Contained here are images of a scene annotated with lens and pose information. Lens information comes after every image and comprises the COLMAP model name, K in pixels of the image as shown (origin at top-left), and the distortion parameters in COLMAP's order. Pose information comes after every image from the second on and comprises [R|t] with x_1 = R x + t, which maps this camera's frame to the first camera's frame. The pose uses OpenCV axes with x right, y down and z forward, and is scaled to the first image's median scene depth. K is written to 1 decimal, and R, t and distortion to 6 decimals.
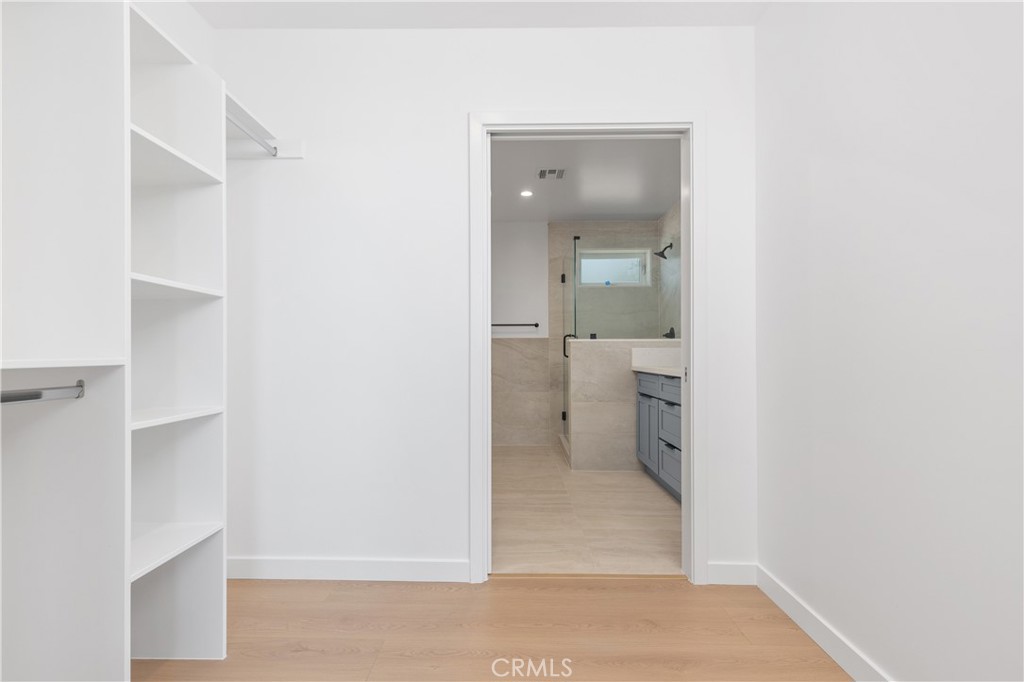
lens RADIAL K [[470.6, 0, 510.0], [0, 470.6, 360.2], [0, 0, 1]] dist [0.000212, -0.000010]
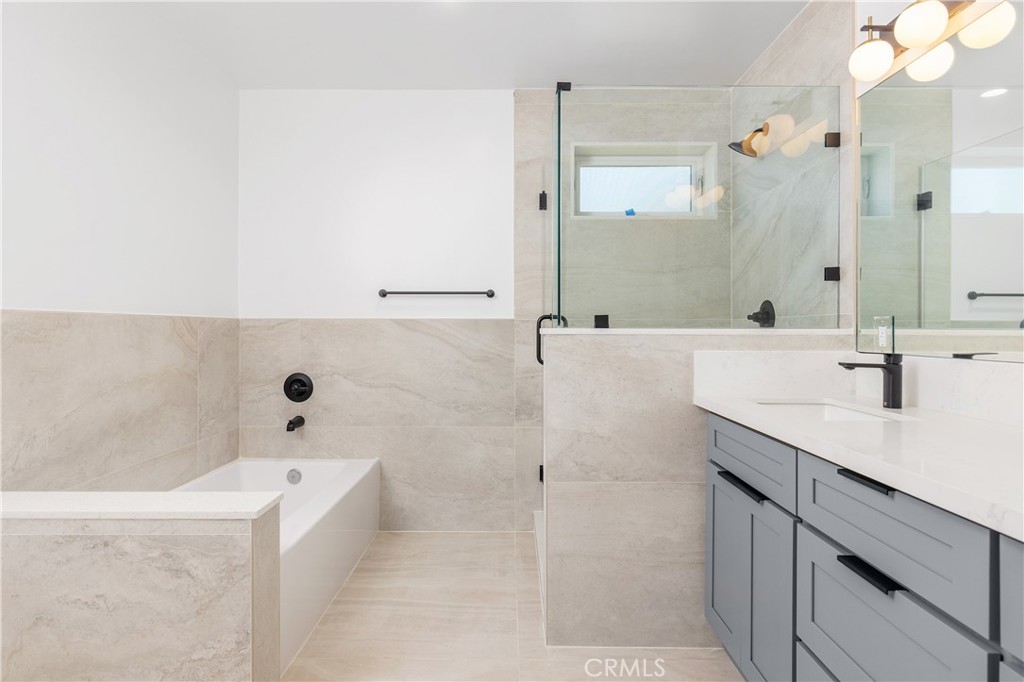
lens RADIAL K [[594.9, 0, 512.0], [0, 594.9, 341.0], [0, 0, 1]] dist [-0.001476, -0.000210]
pose [[0.999679, 0.004068, 0.025001, 0.065066], [-0.004253, 0.999964, 0.007360, -0.028809], [-0.024971, -0.007464, 0.999660, 0.364779]]
